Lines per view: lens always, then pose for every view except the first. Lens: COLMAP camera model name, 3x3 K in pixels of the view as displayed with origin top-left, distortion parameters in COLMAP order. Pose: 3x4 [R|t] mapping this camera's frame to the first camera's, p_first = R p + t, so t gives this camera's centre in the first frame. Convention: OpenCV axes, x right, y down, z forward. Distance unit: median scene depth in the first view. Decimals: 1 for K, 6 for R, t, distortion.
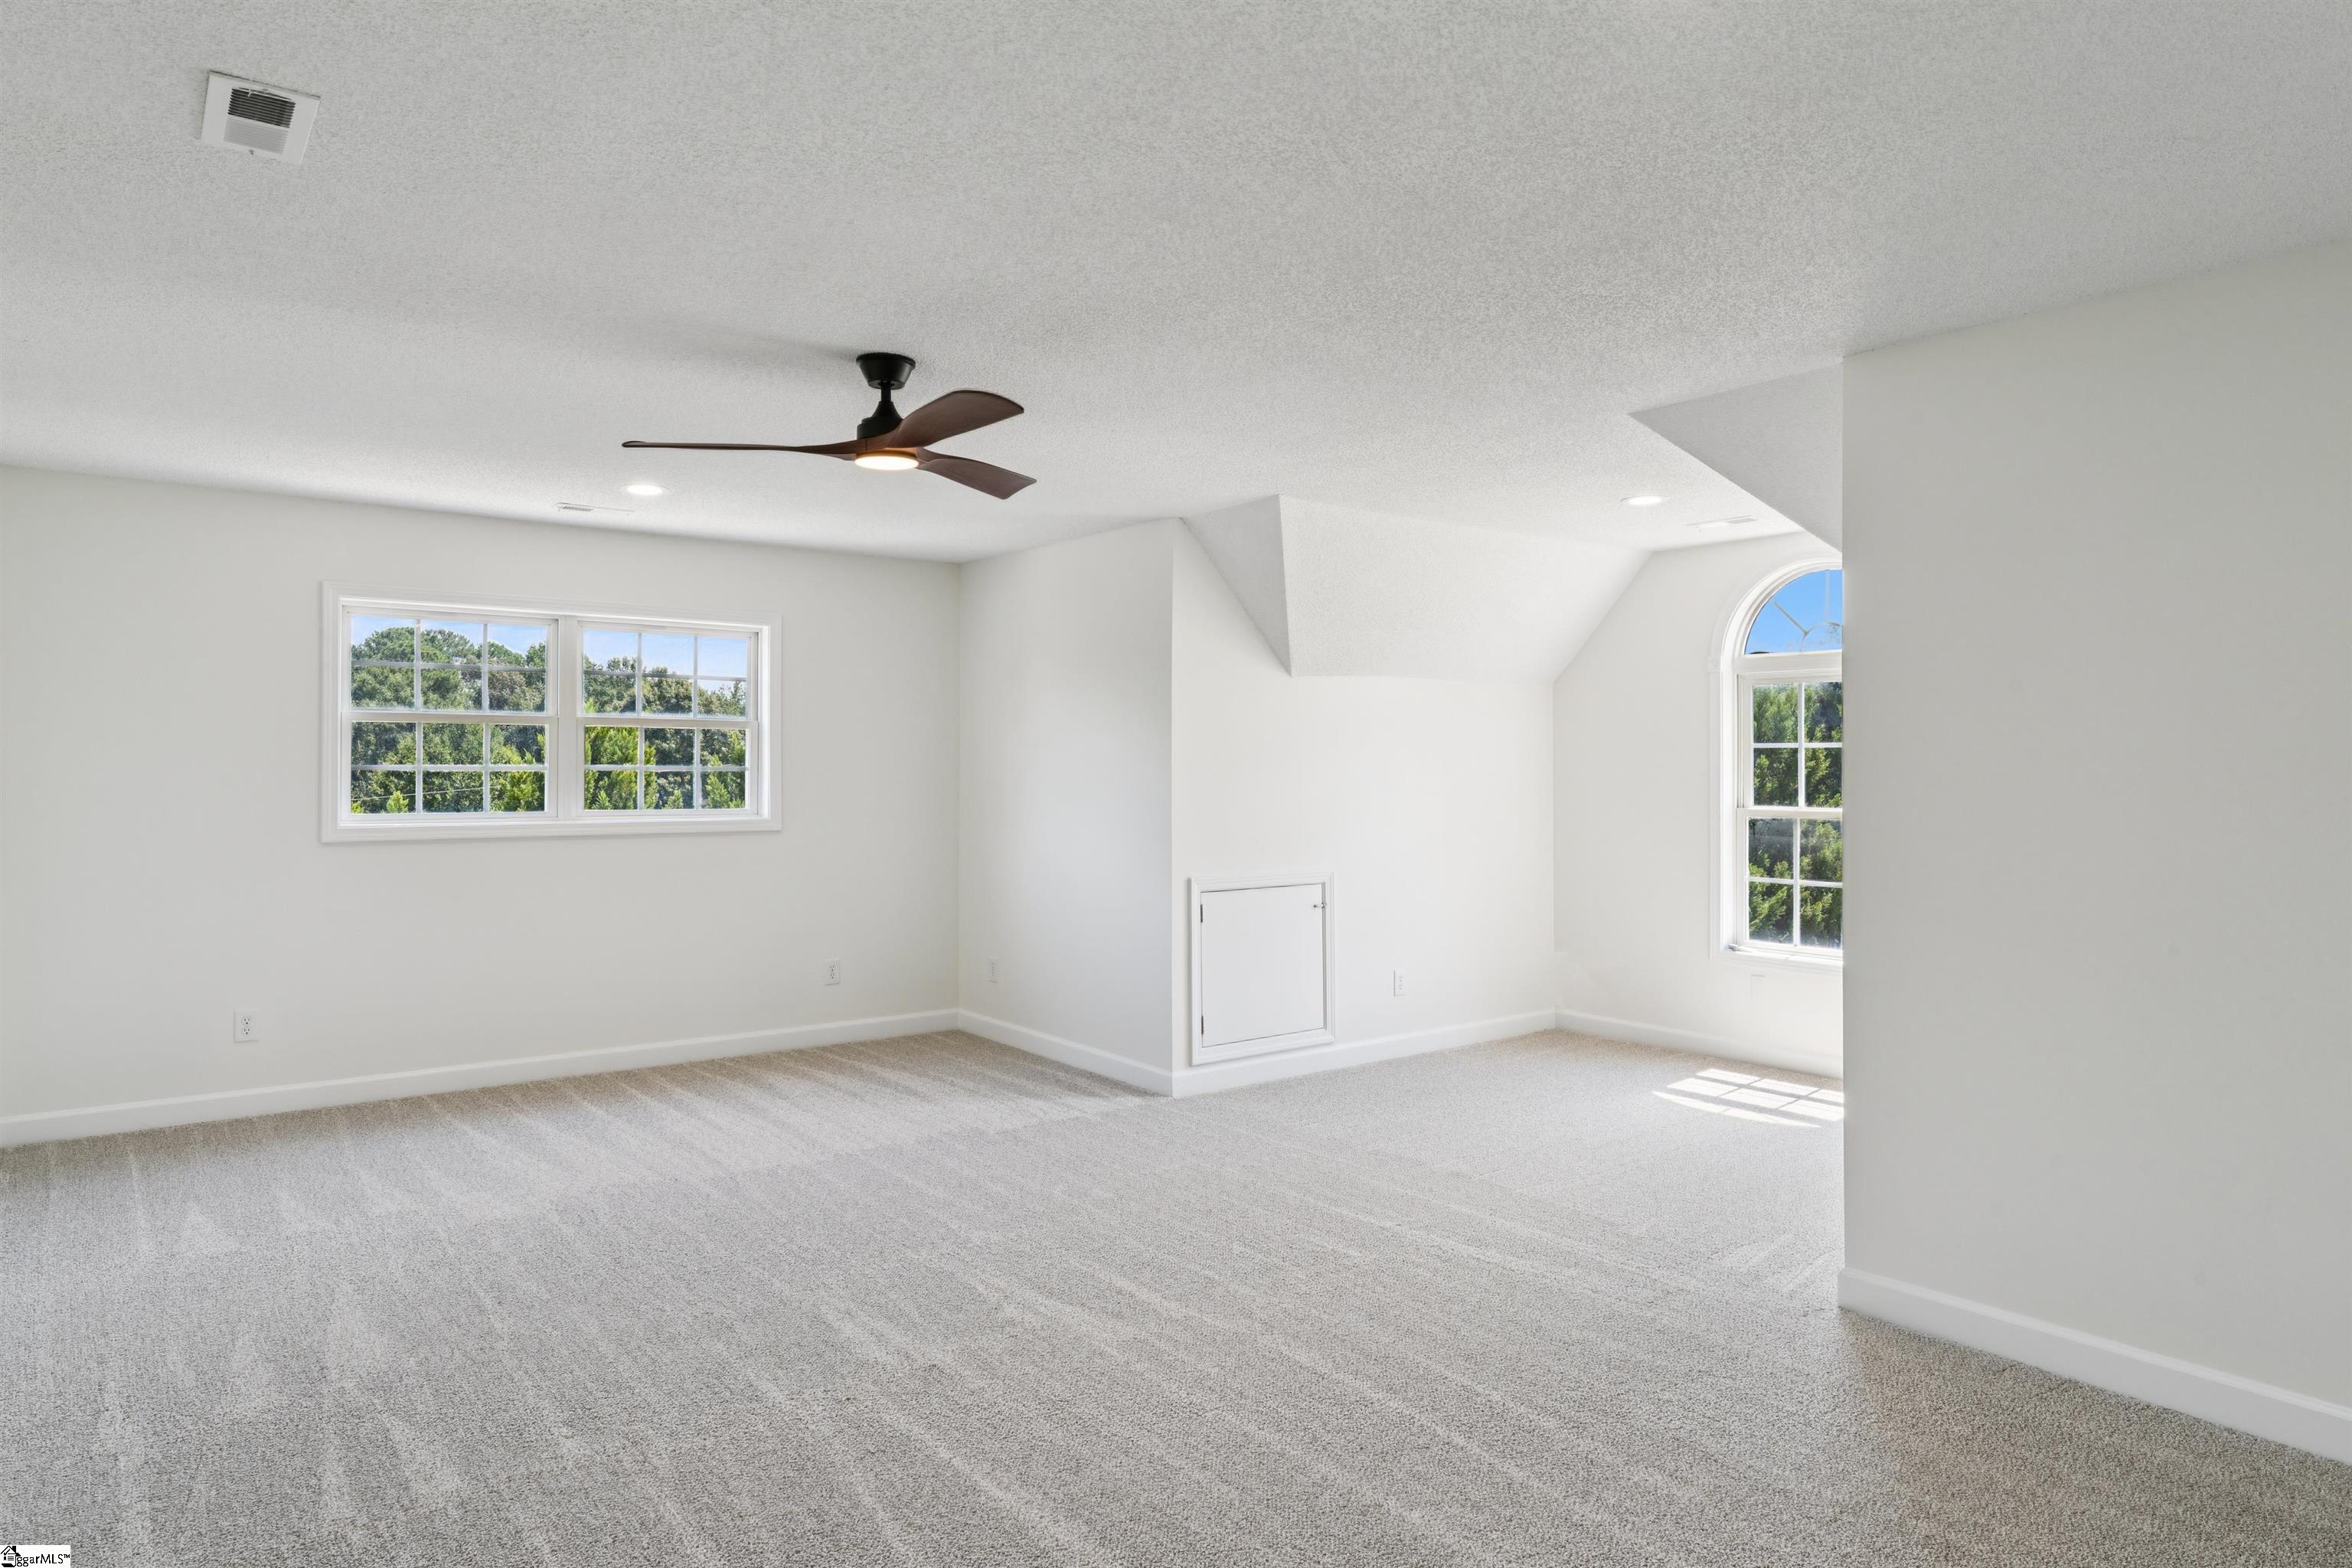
lens RADIAL K [[1386.2, 0, 1189.1], [0, 1386.2, 772.9], [0, 0, 1]] dist [0.002977, 0.003476]
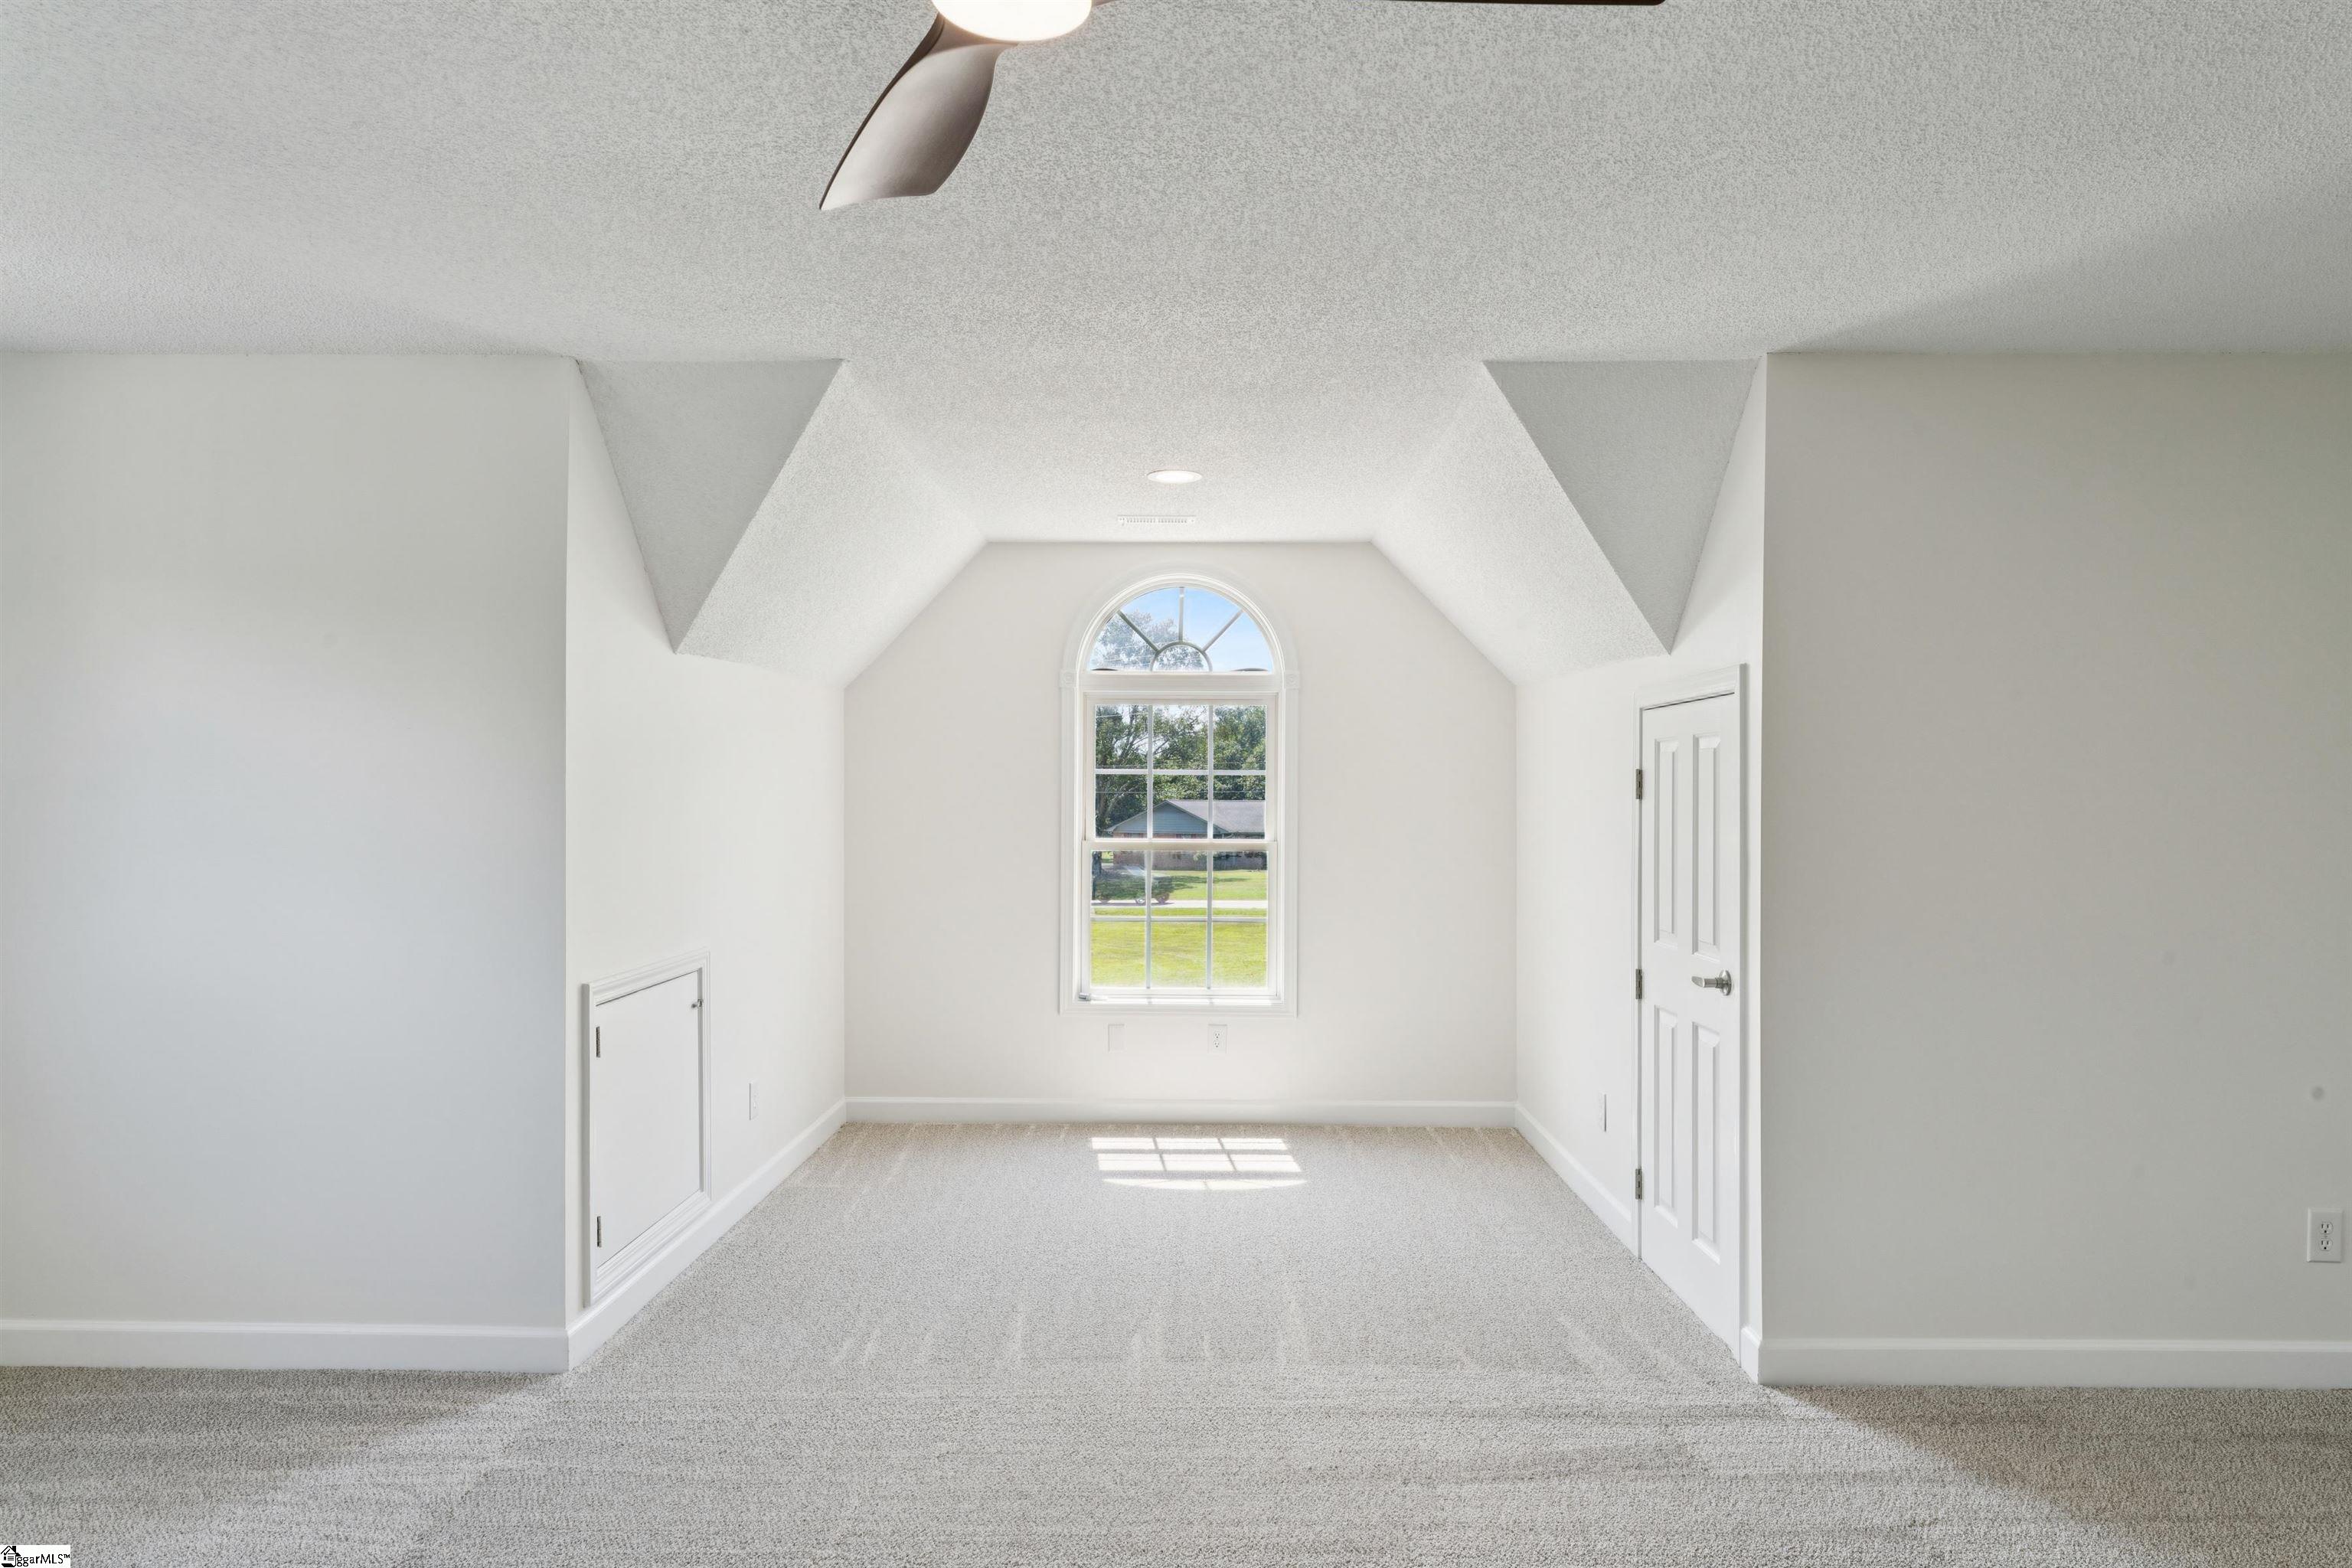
lens RADIAL K [[1386.2, 0, 1171.3], [0, 1386.2, 792.7], [0, 0, 1]] dist [0.002977, 0.003476]
pose [[0.625709, 0.003824, 0.780047, -0.296824], [0.000173, 0.999987, -0.005041, -0.001431], [-0.780057, 0.003289, 0.625700, 0.438430]]
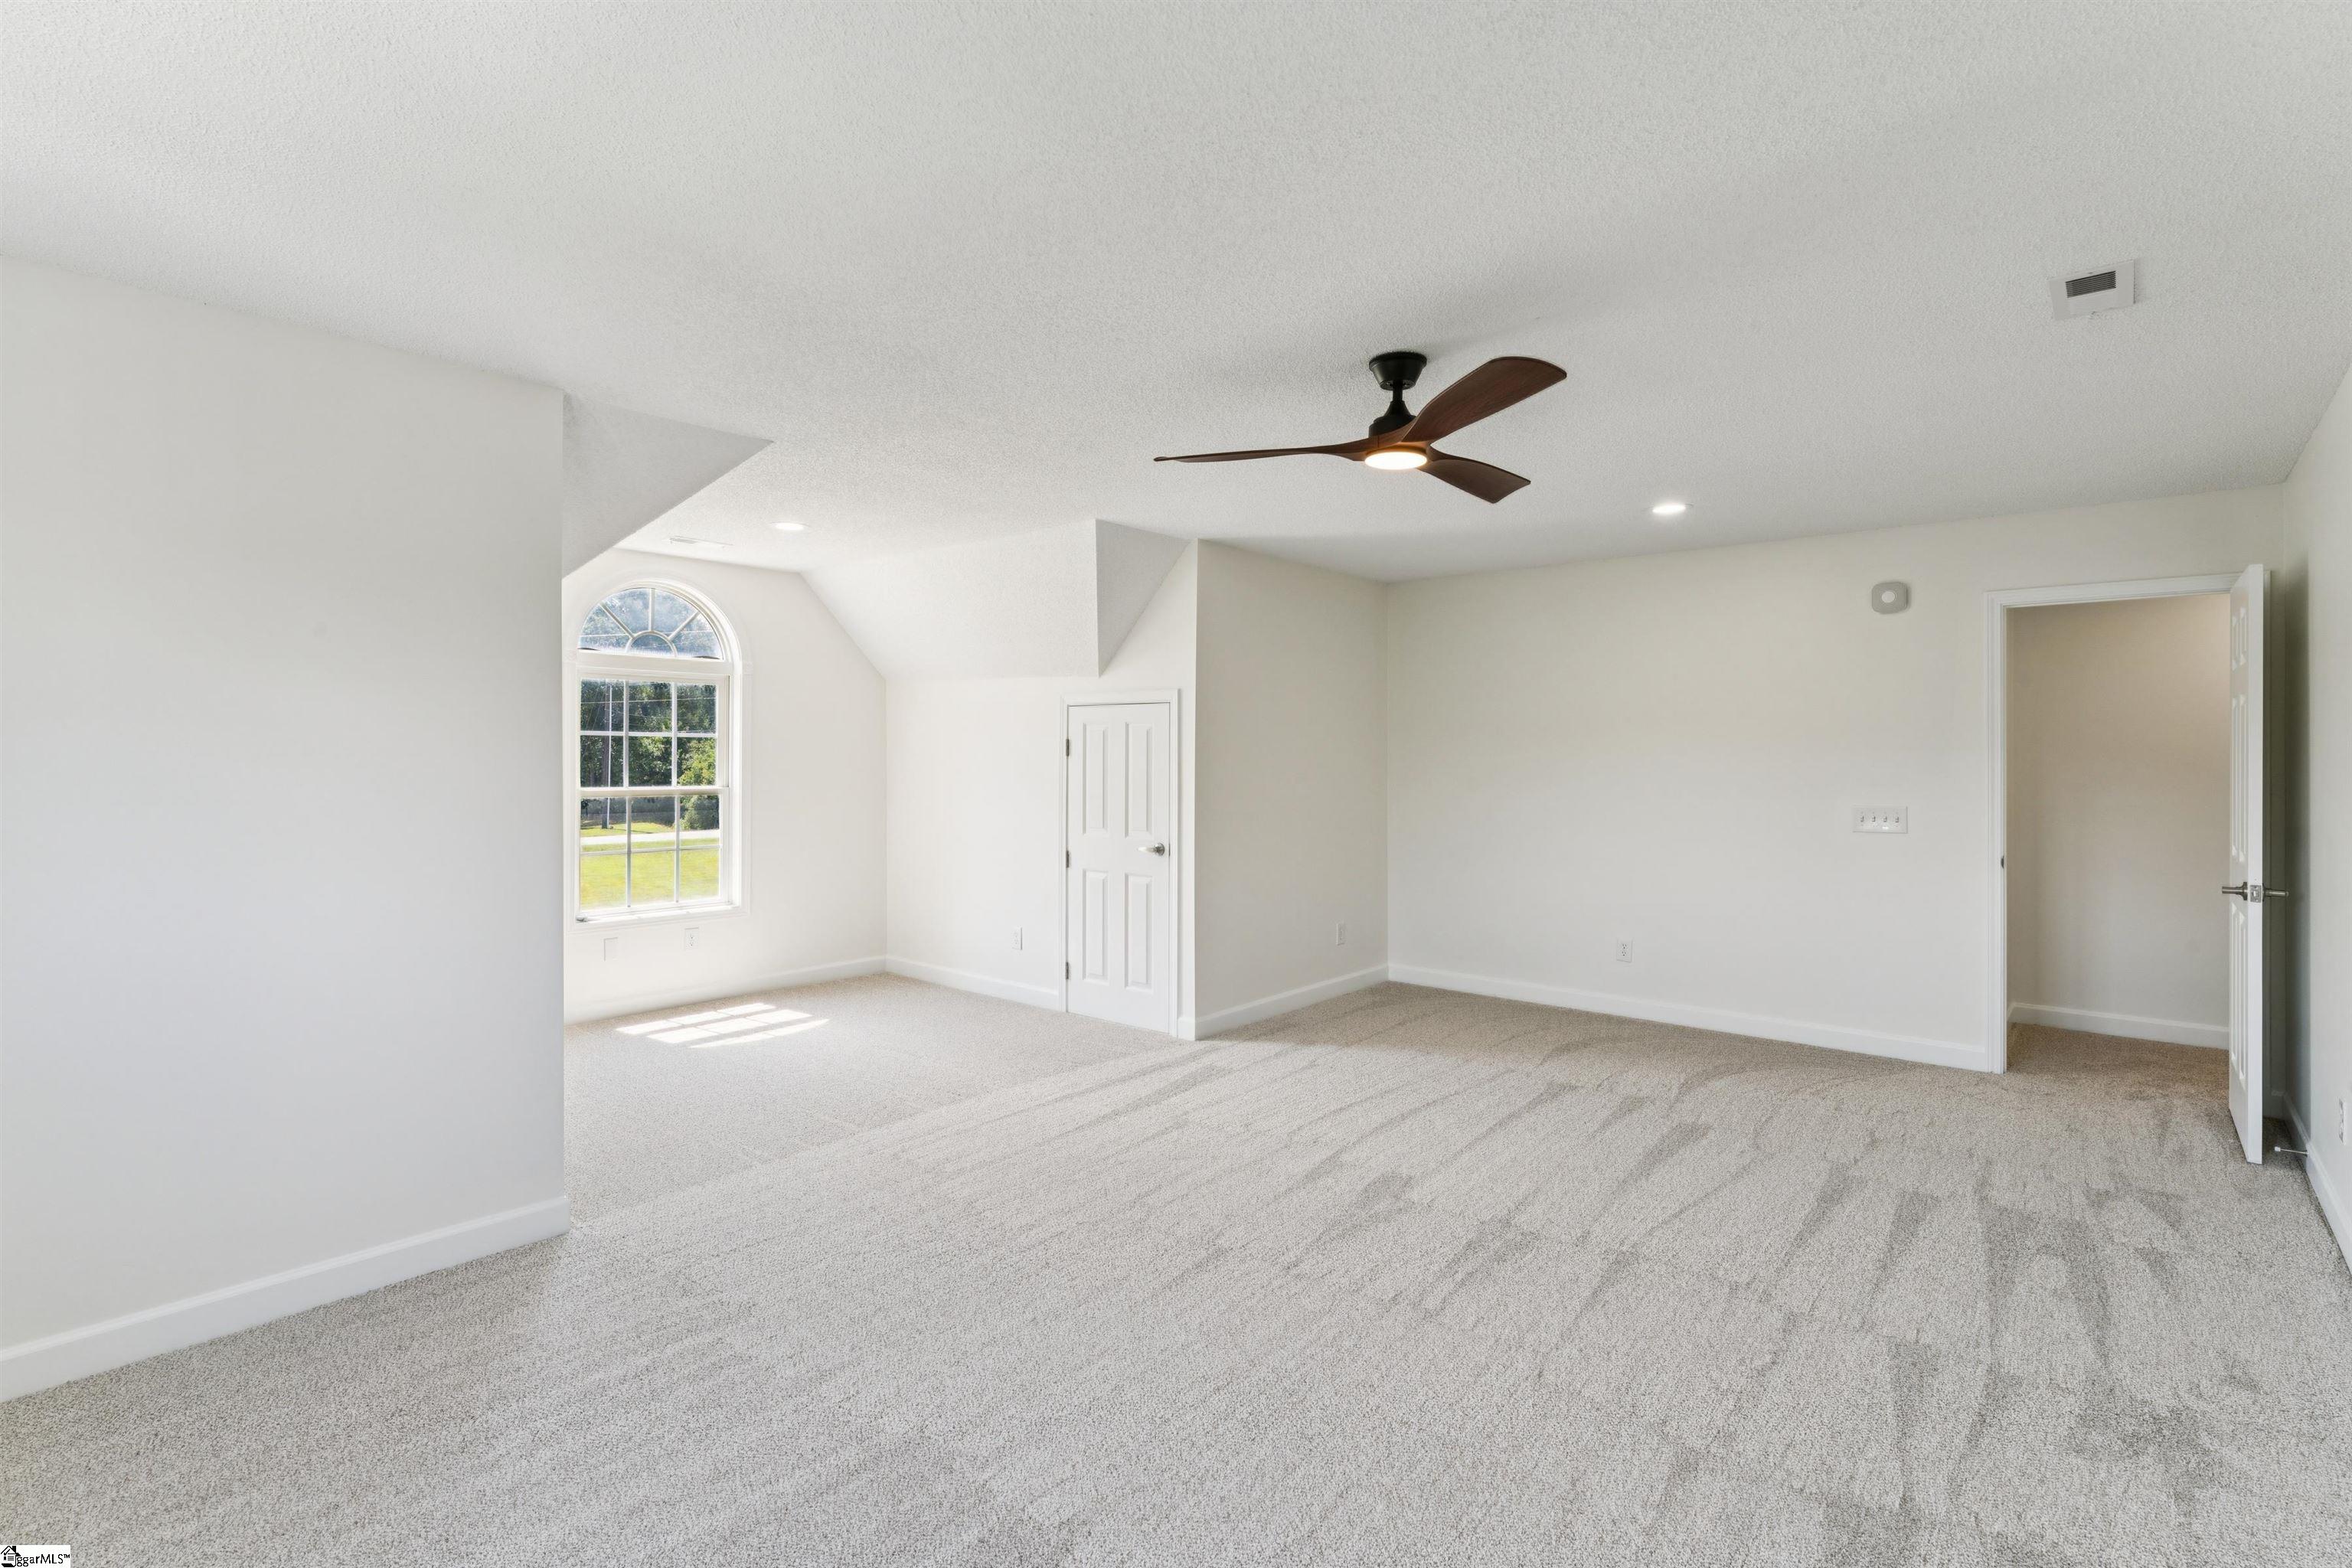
lens RADIAL K [[1066.3, 0, 1188.2], [0, 1066.3, 776.2], [0, 0, 1]] dist [-0.008326, -0.000472]
pose [[-0.183307, -0.025033, 0.982737, -0.562064], [0.000382, 0.999674, 0.025536, -0.008037], [-0.983056, 0.005057, -0.183237, 0.755195]]
